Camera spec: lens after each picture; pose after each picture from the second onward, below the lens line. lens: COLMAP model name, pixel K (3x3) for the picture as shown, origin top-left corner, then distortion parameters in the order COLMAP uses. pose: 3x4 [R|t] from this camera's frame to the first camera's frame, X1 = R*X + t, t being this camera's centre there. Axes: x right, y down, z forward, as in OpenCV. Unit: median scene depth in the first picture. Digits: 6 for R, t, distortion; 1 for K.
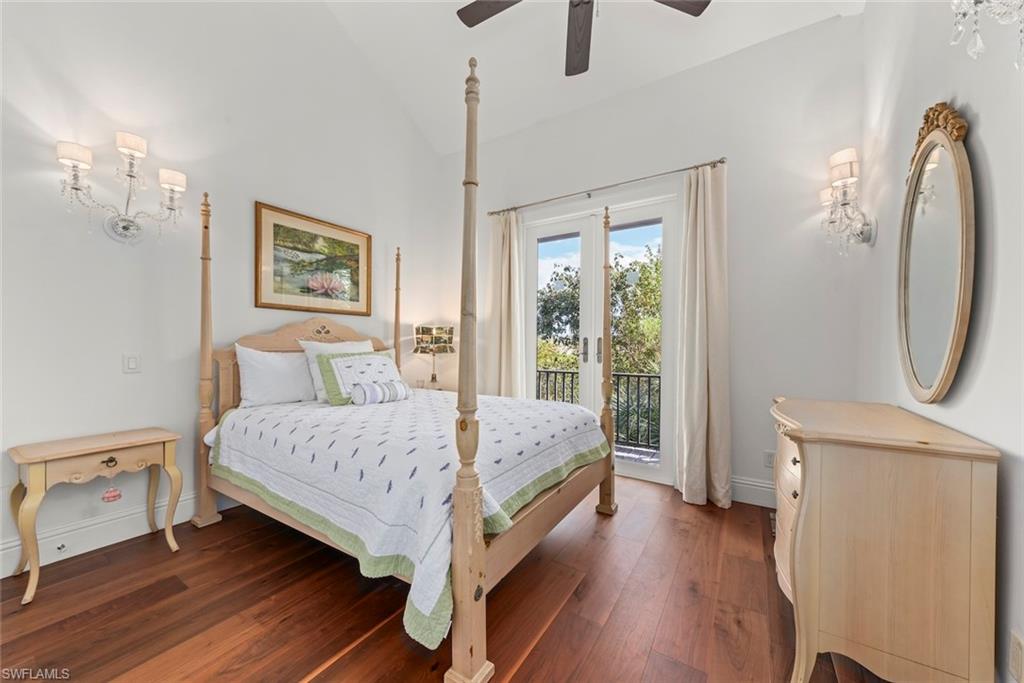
lens RADIAL K [[374.5, 0, 514.1], [0, 374.5, 342.2], [0, 0, 1]] dist [-0.001191, -0.000144]
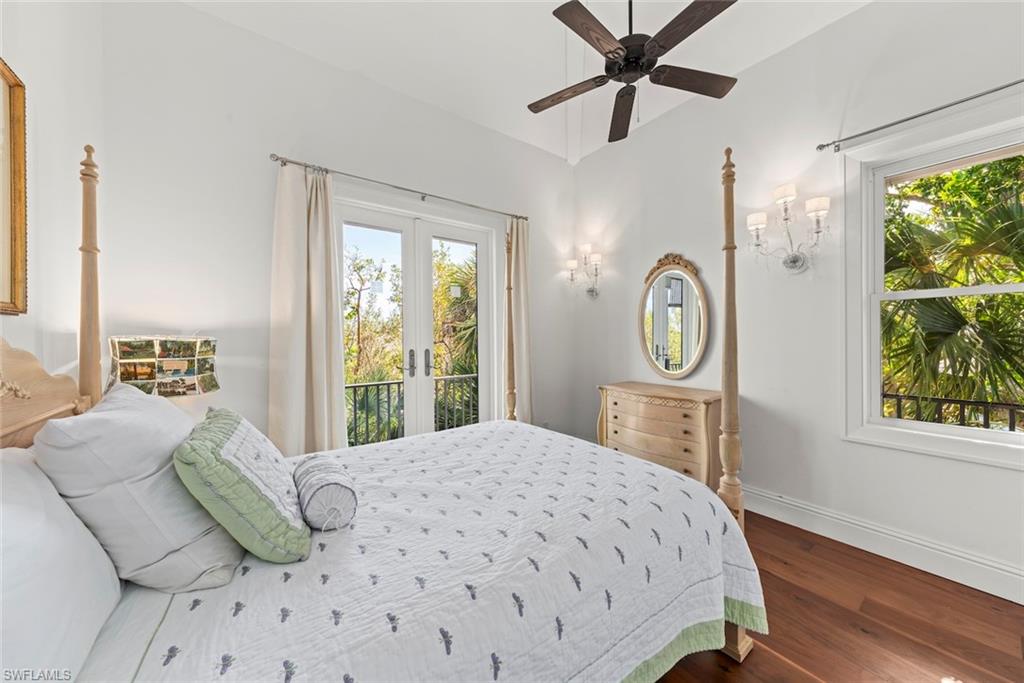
lens RADIAL K [[361.9, 0, 517.2], [0, 361.9, 339.5], [0, 0, 1]] dist [0.018381, 0.000019]
pose [[0.362715, -0.012661, 0.931814, -0.519412], [0.003849, 0.999920, 0.012088, -0.046899], [-0.931892, -0.000798, 0.362735, 0.420794]]
